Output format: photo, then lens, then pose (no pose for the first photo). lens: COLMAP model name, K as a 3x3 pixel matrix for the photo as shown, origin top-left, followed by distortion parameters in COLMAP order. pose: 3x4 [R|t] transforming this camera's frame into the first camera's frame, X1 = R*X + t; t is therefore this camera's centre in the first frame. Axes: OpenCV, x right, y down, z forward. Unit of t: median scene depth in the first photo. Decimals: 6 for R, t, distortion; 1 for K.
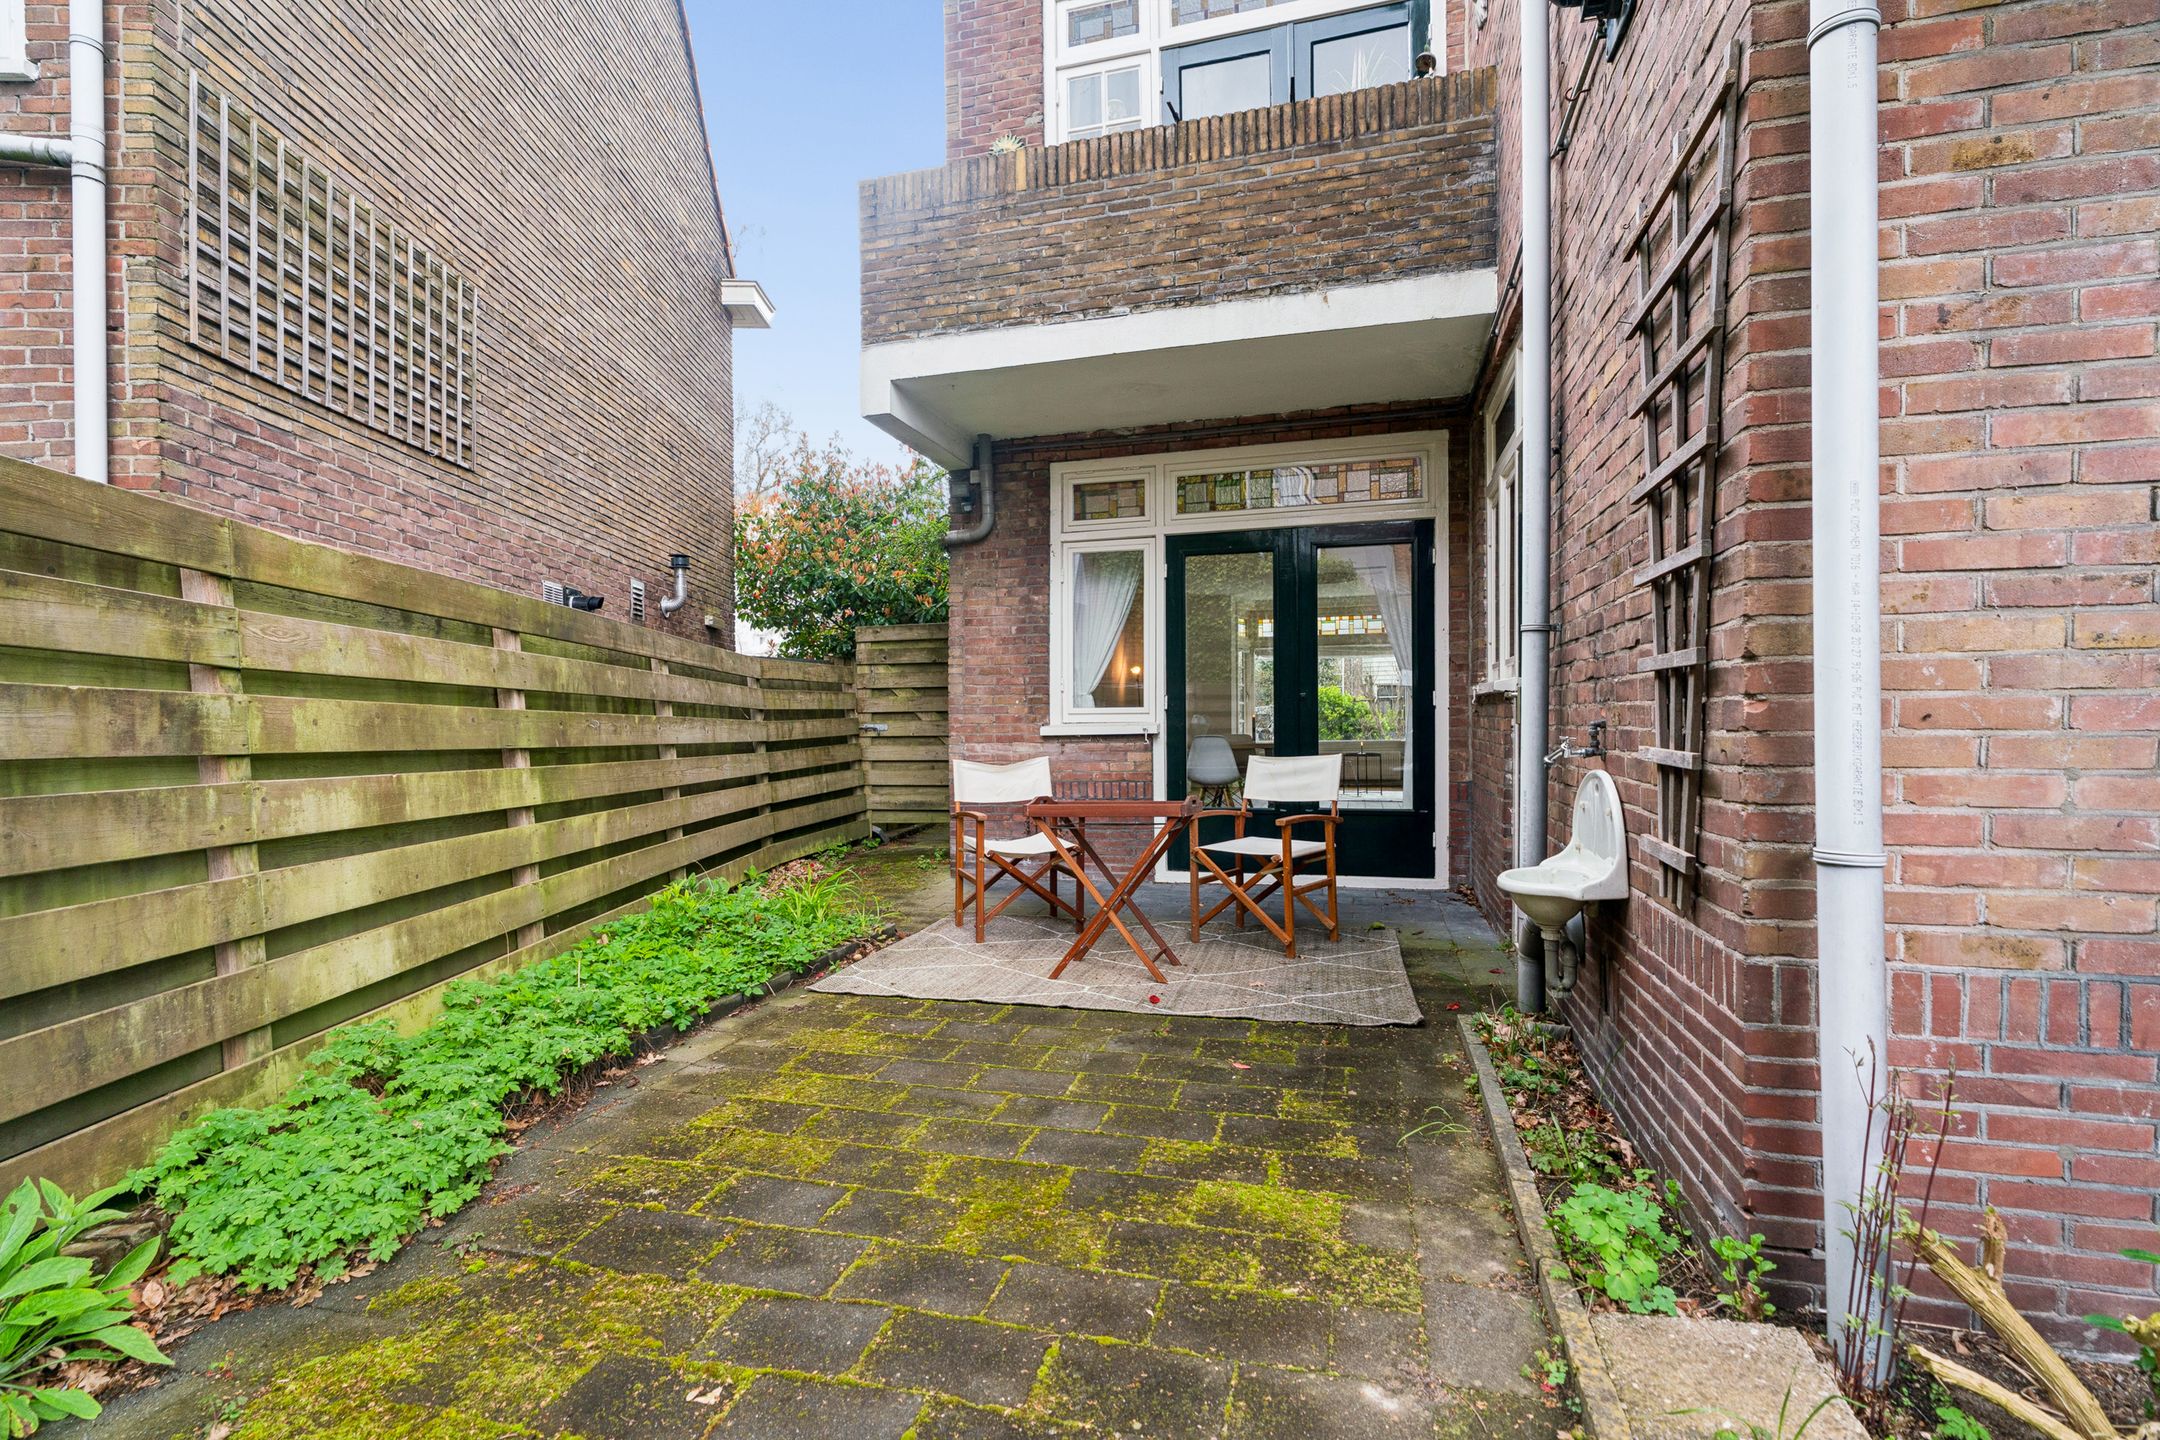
lens RADIAL K [[1003.1, 0, 1084.9], [0, 1003.1, 694.3], [0, 0, 1]] dist [0.000446, 0.000046]
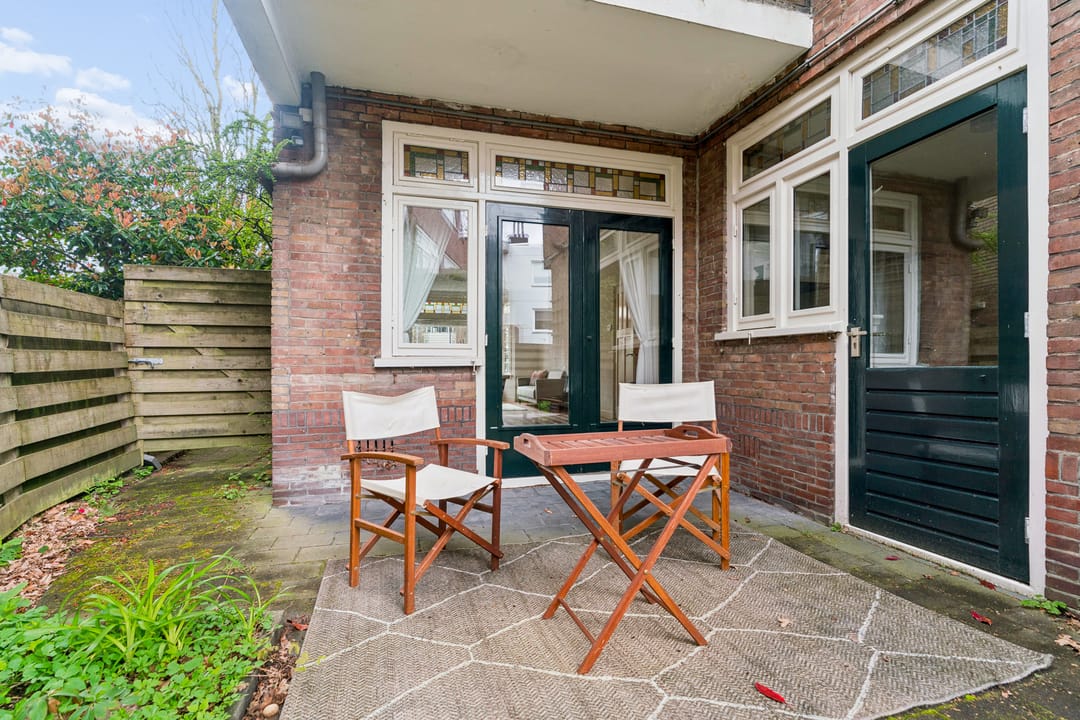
lens RADIAL K [[494.5, 0, 540.7], [0, 494.5, 363.1], [0, 0, 1]] dist [0.000872, 0.000240]
pose [[0.851979, 0.011234, 0.523455, -0.167002], [-0.020579, 0.999716, 0.012040, 0.026052], [-0.523171, -0.021030, 0.851968, 0.440662]]
